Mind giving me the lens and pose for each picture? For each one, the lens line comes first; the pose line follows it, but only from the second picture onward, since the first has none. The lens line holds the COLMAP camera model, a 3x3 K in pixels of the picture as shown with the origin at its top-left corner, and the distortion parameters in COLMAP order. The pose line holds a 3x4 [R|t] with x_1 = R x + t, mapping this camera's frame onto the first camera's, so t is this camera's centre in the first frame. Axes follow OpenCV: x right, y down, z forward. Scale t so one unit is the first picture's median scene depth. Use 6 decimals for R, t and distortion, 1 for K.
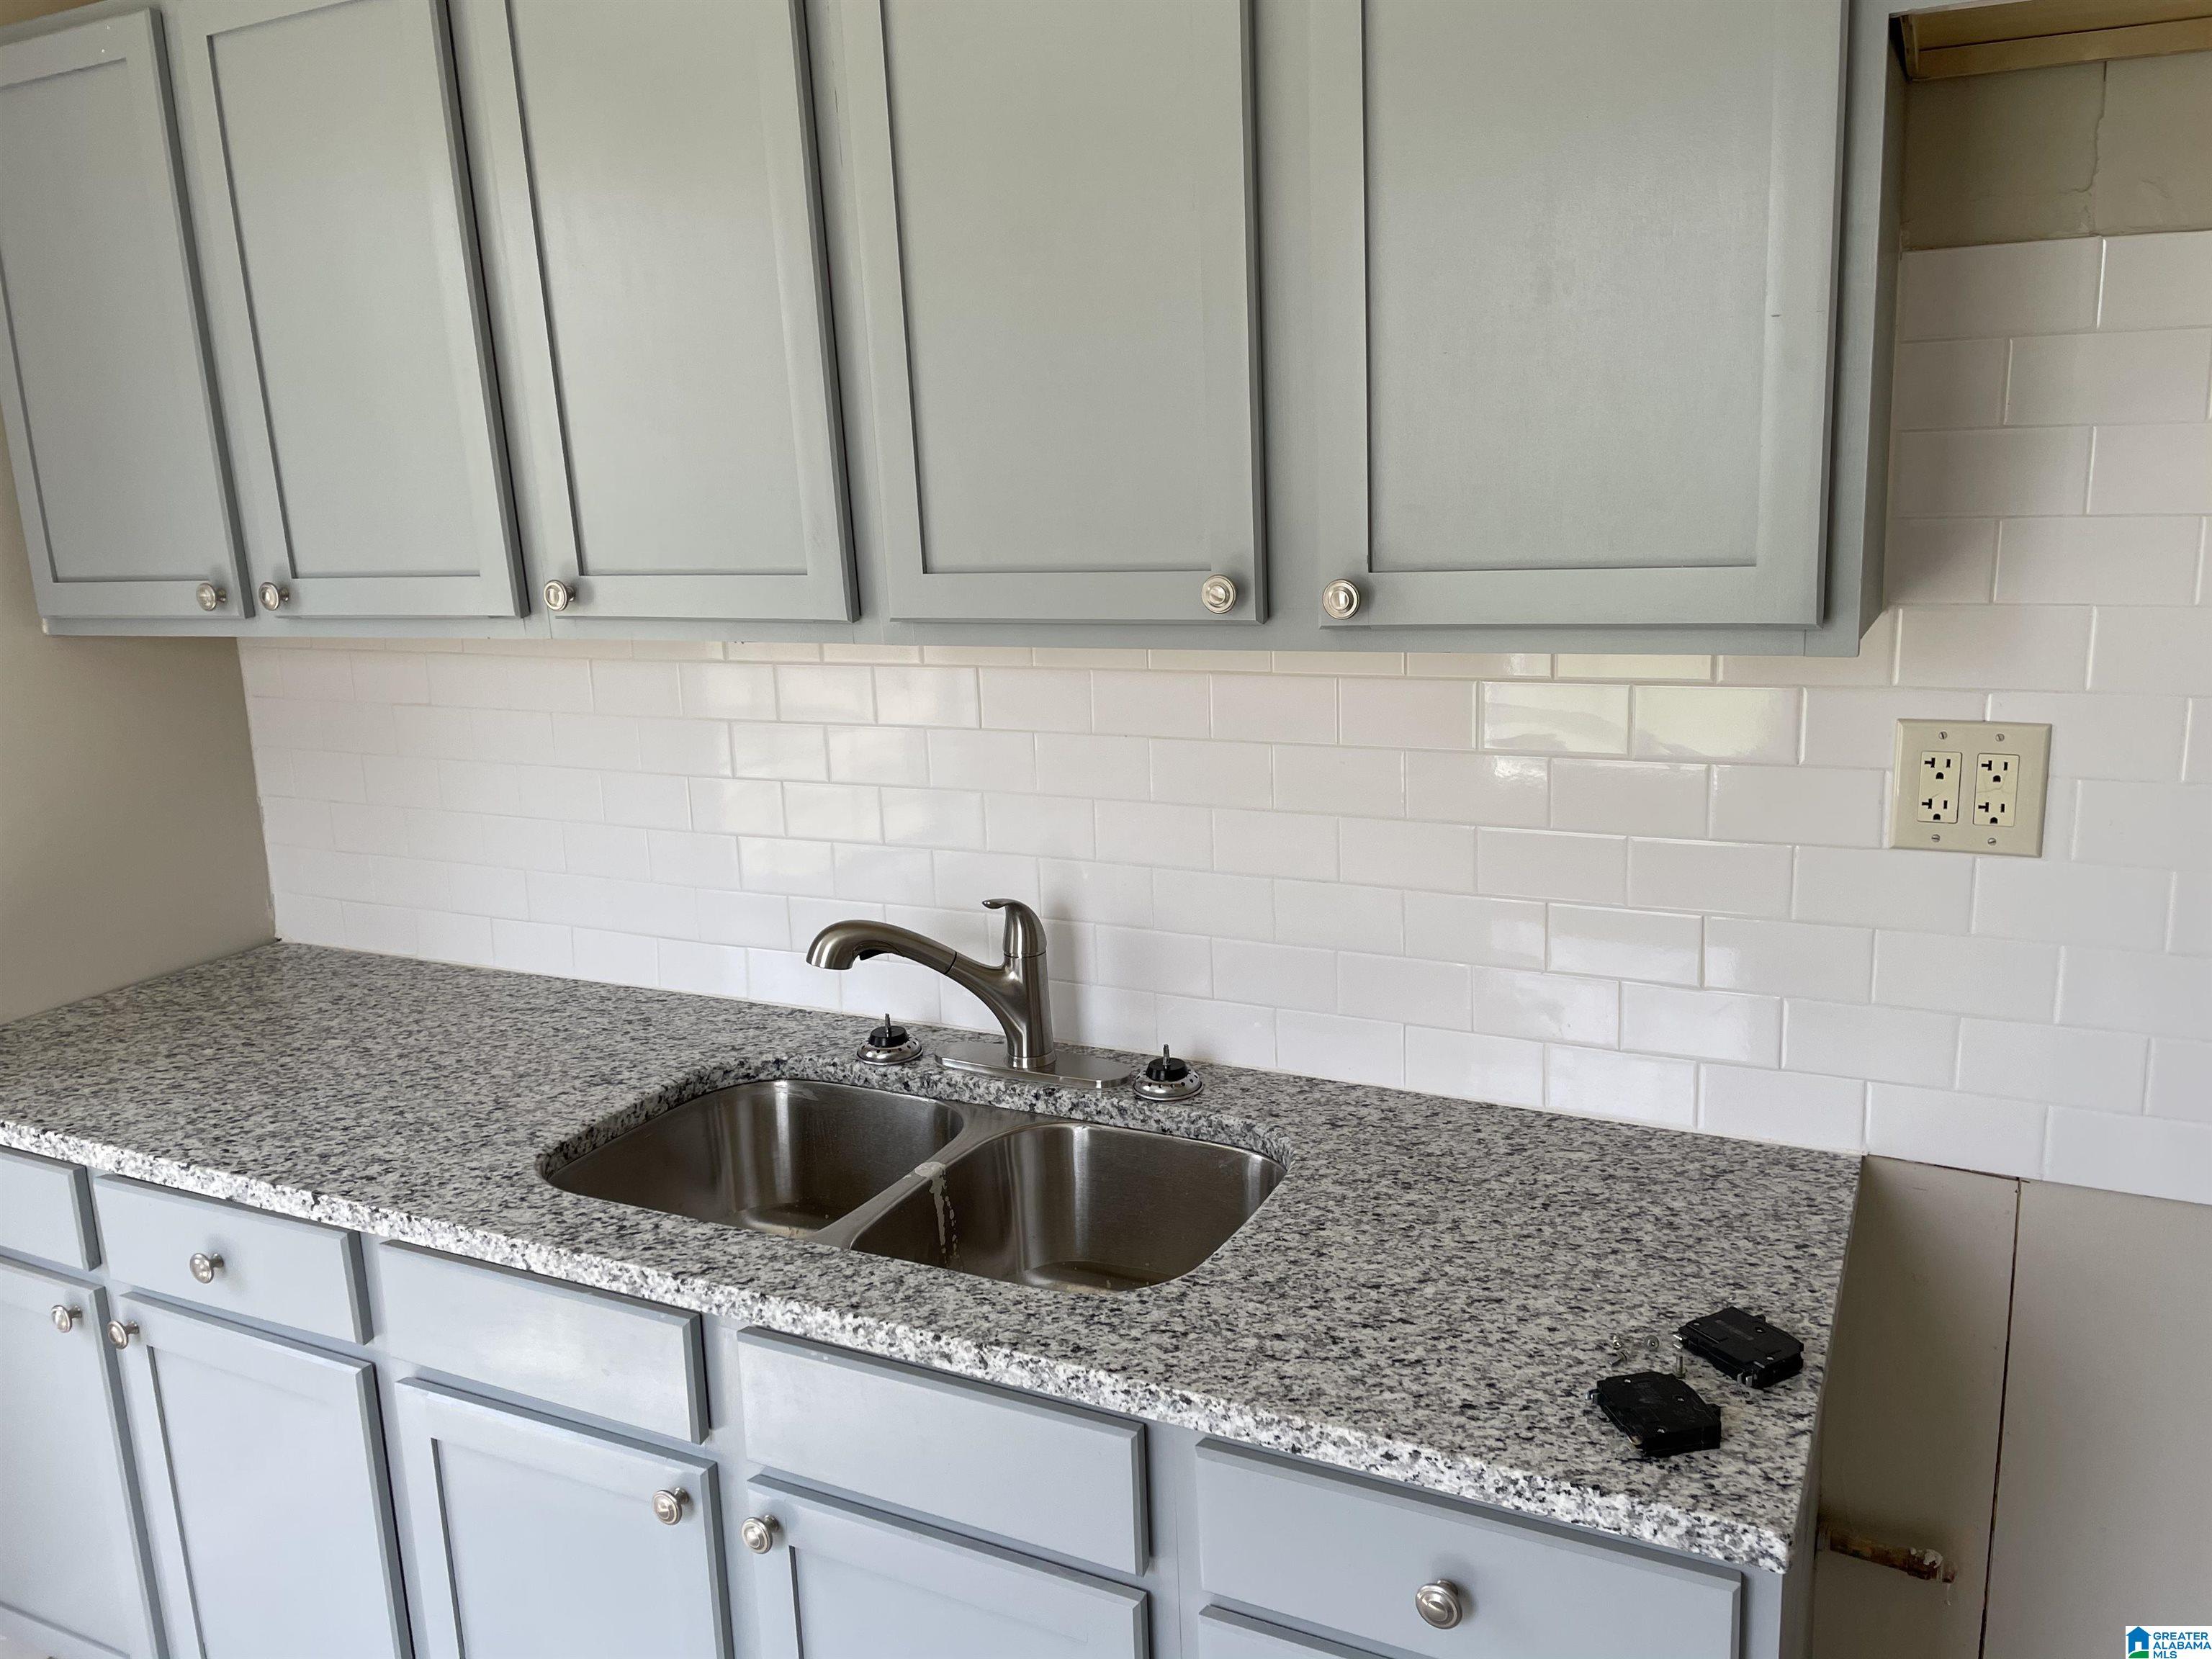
lens RADIAL K [[1672.0, 0, 1125.3], [0, 1672.0, 809.0], [0, 0, 1]] dist [0.068968, -0.074255]
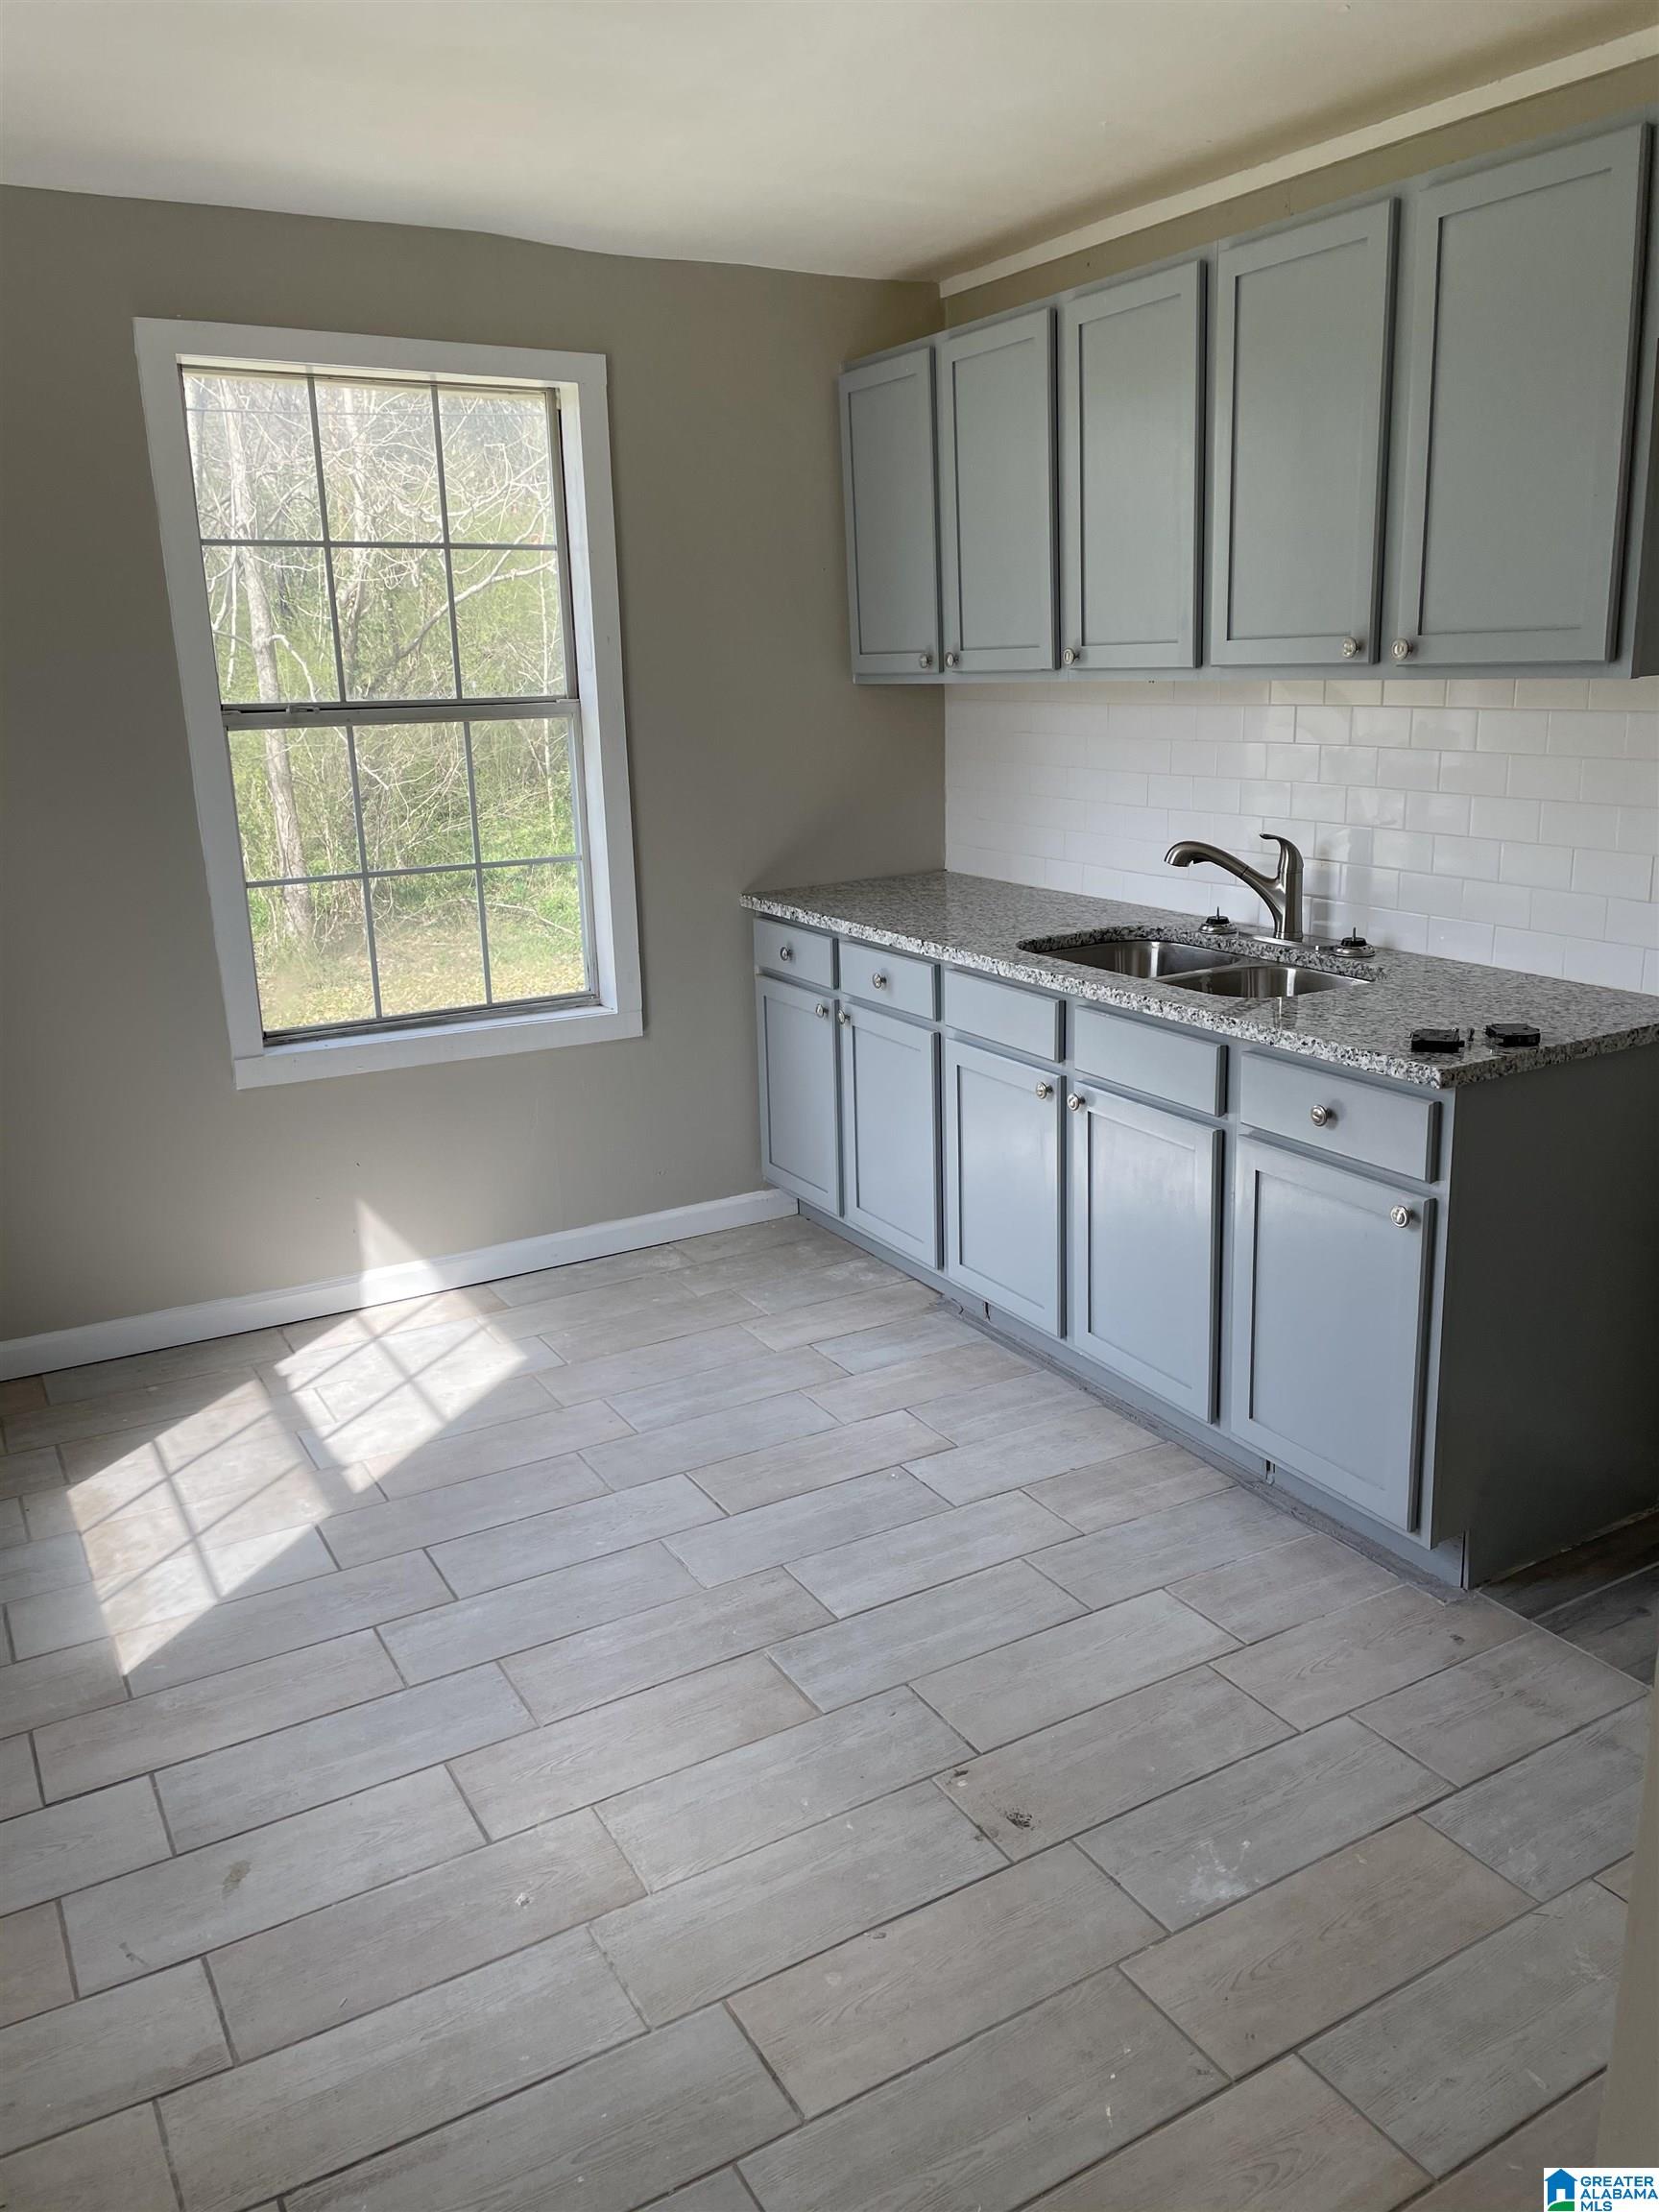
lens RADIAL K [[1693.6, 0, 842.0], [0, 1693.6, 1110.5], [0, 0, 1]] dist [0.104920, -0.132403]
pose [[0.830299, 0.159442, -0.534024, 0.587346], [-0.113639, 0.986507, 0.117854, 0.189251], [0.545609, -0.037169, 0.837215, -0.817213]]
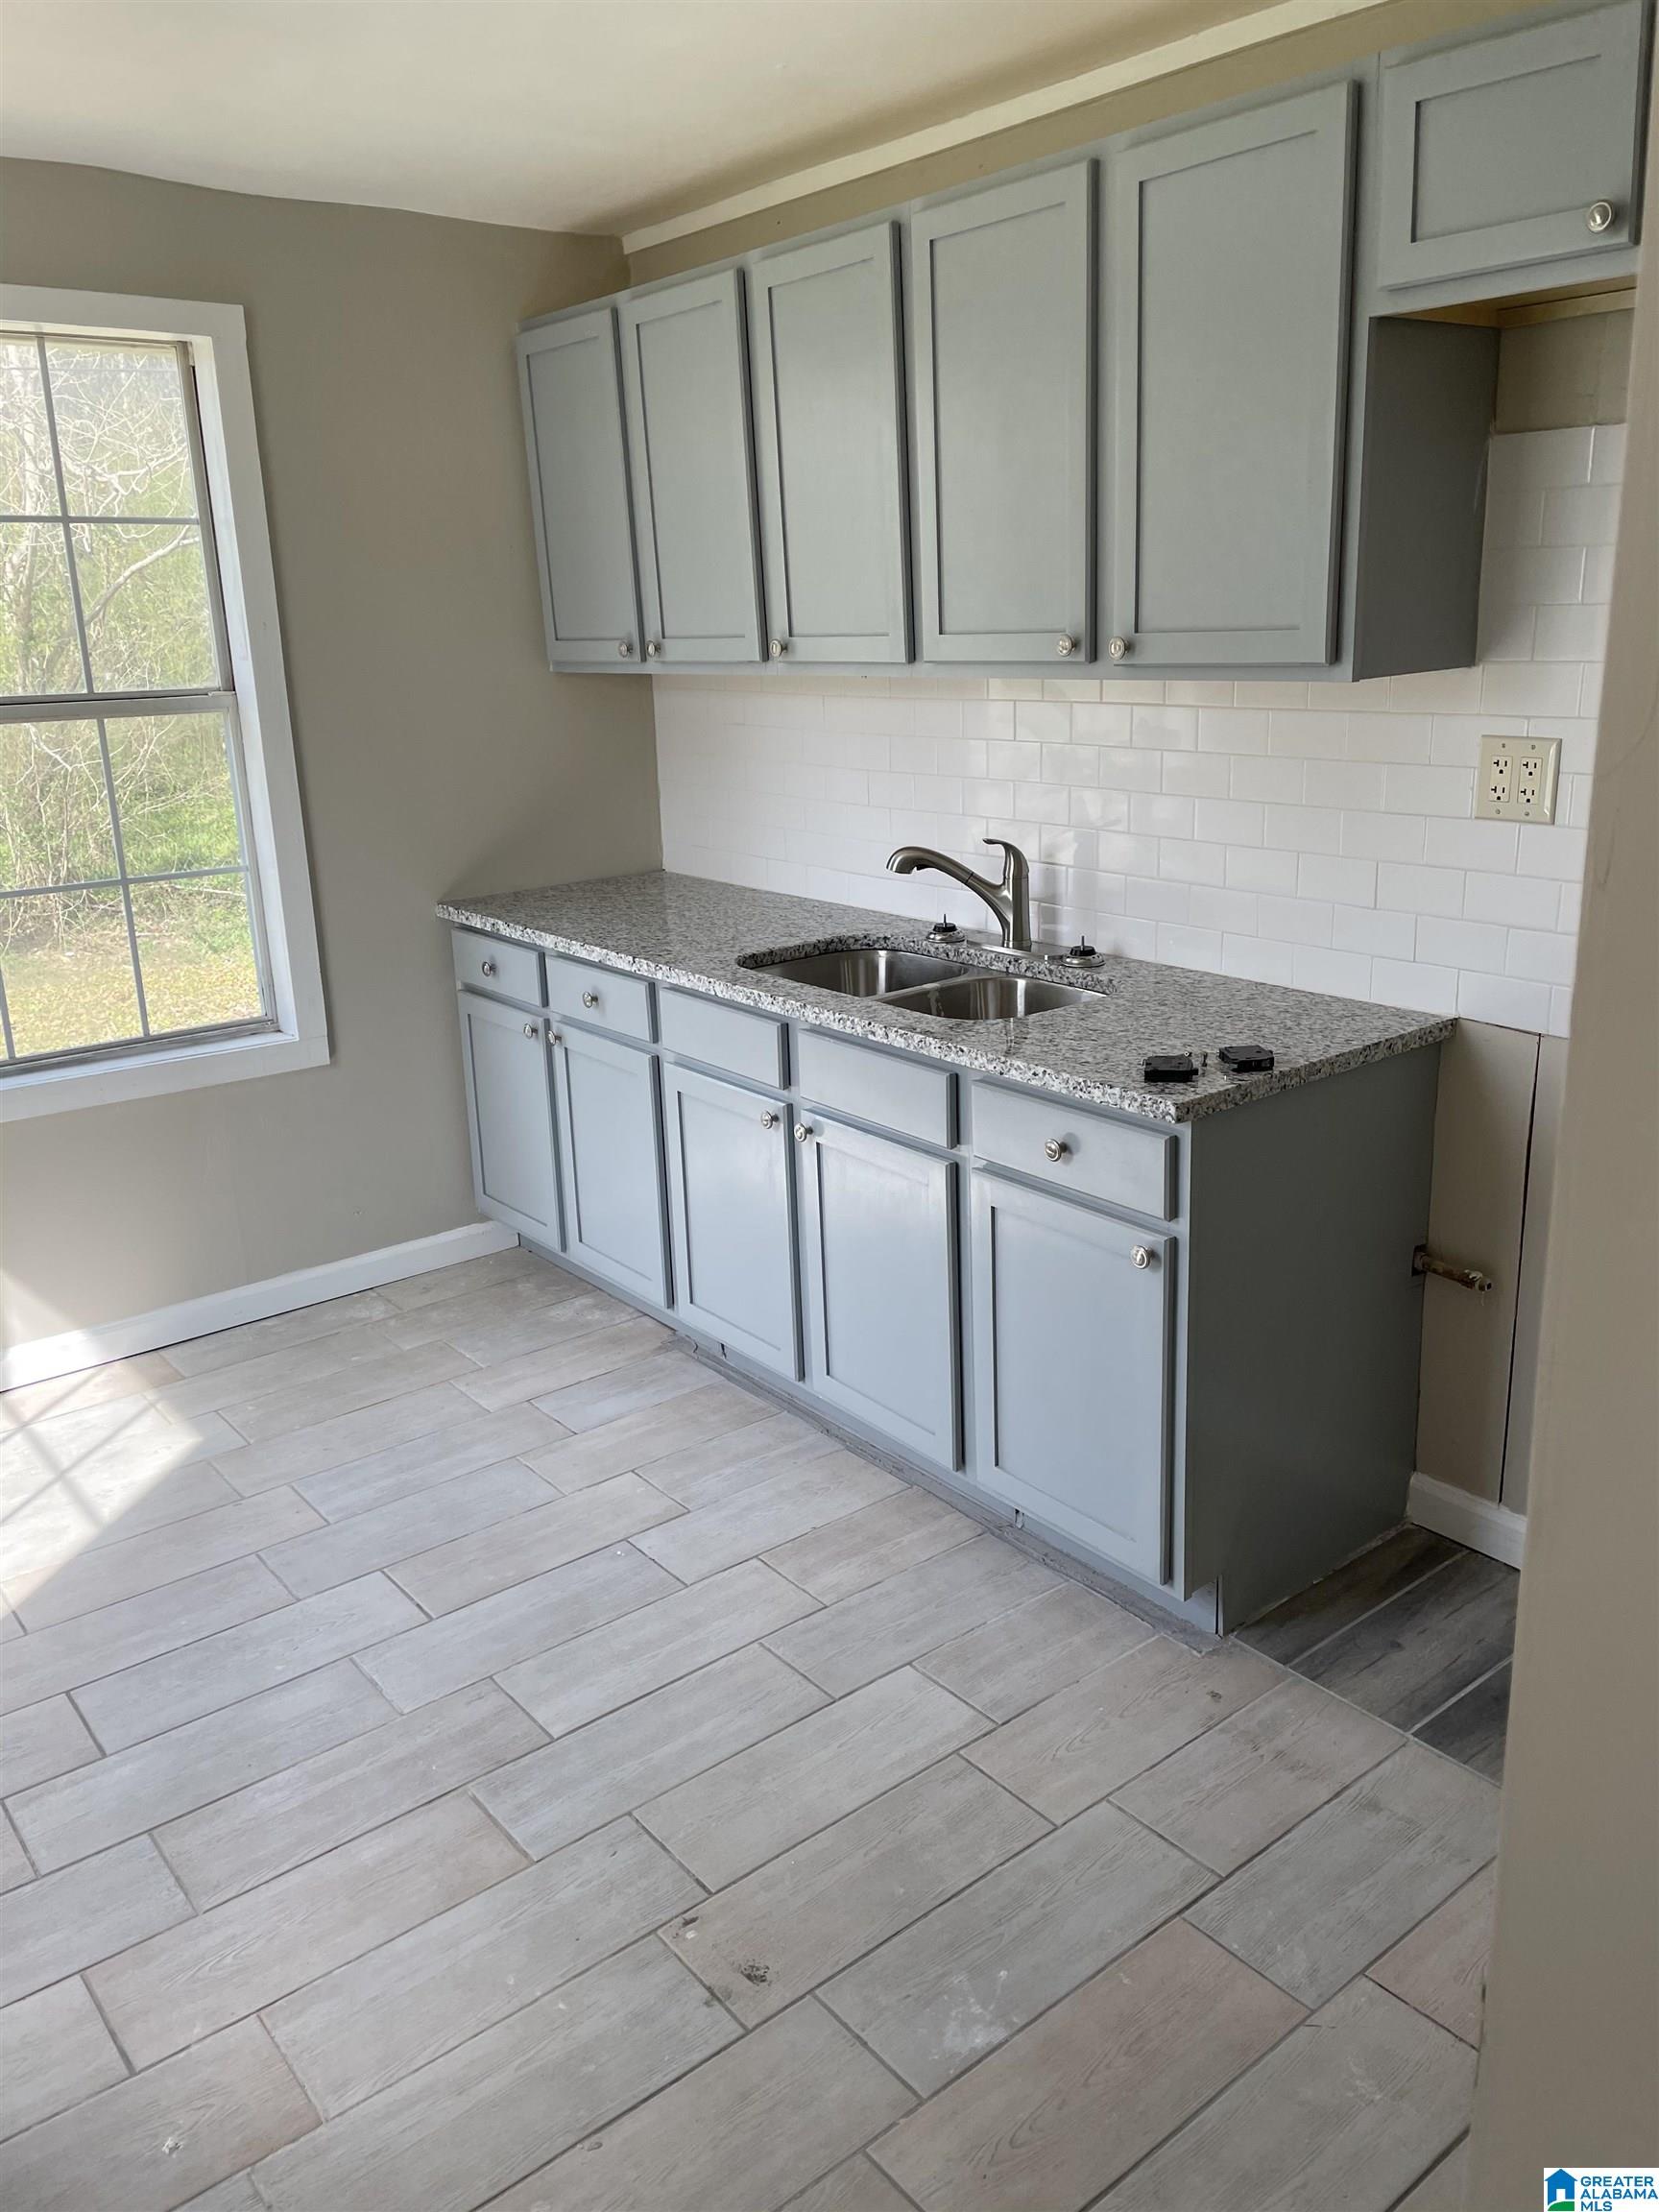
lens RADIAL K [[1693.6, 0, 840.0], [0, 1693.6, 1105.0], [0, 0, 1]] dist [0.104920, -0.132403]
pose [[0.903313, 0.130386, -0.408688, 0.540892], [-0.088709, 0.988874, 0.119414, 0.133861], [0.419710, -0.071614, 0.904828, -0.662984]]
